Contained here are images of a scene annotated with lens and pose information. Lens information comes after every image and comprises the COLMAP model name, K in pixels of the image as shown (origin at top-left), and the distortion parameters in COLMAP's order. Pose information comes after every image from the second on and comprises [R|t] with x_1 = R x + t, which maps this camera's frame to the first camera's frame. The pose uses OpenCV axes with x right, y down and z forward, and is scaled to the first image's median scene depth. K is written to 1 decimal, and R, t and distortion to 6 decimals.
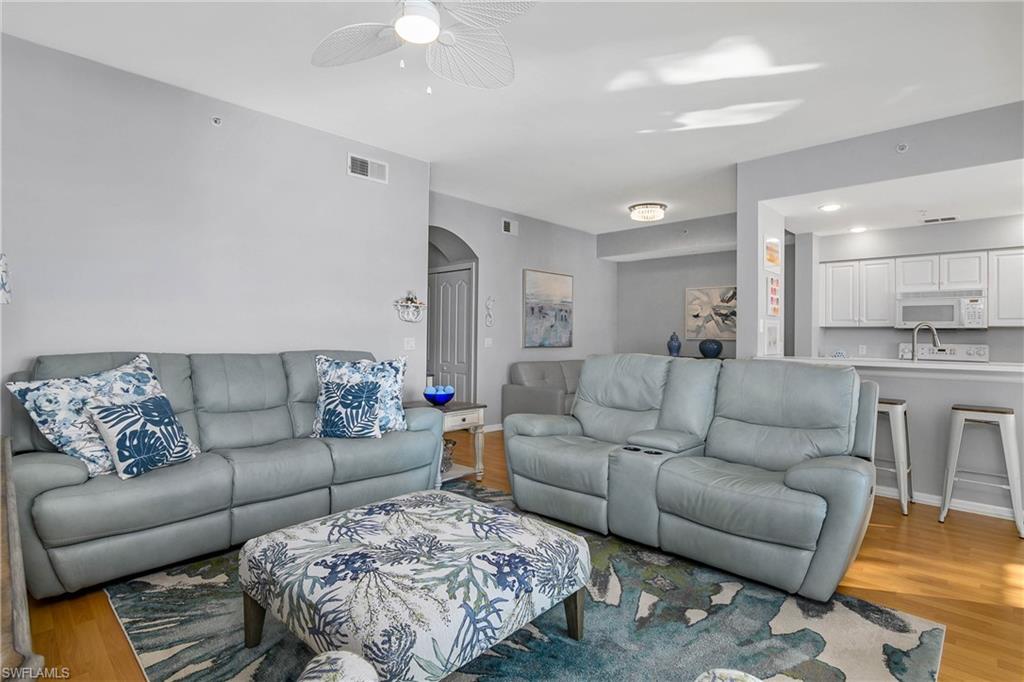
lens RADIAL K [[520.1, 0, 510.9], [0, 520.1, 333.8], [0, 0, 1]] dist [-0.022552, 0.001266]
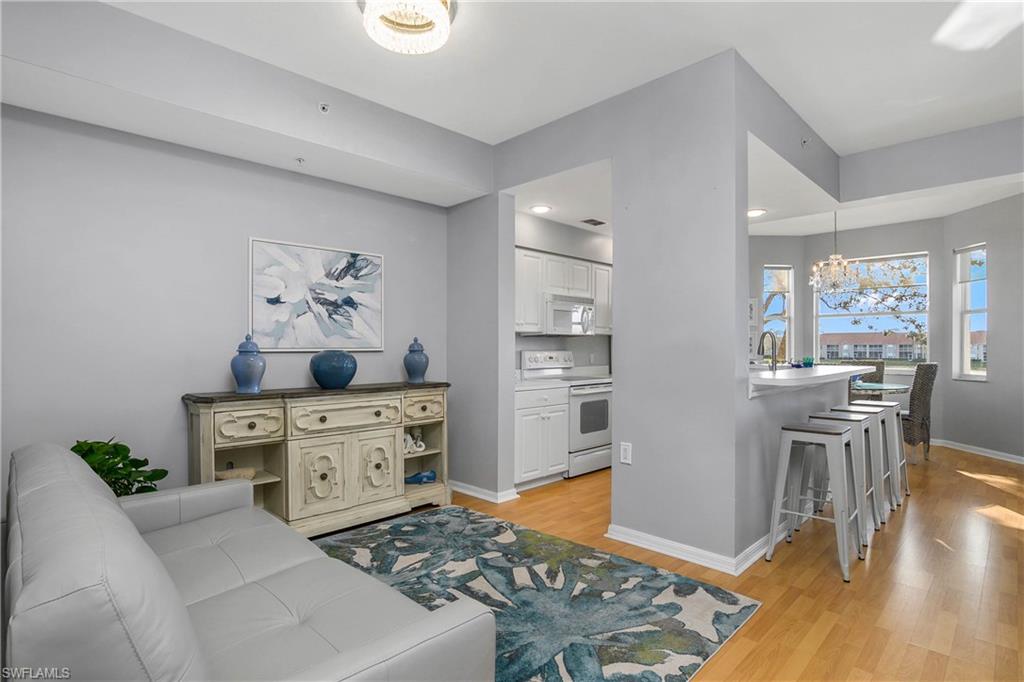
lens RADIAL K [[514.6, 0, 507.0], [0, 514.6, 346.9], [0, 0, 1]] dist [-0.029432, 0.008662]
pose [[0.027538, -0.011975, 0.999549, -0.111980], [-0.003988, 0.999919, 0.012090, 0.000125], [-0.999613, -0.004319, 0.027488, 0.979663]]
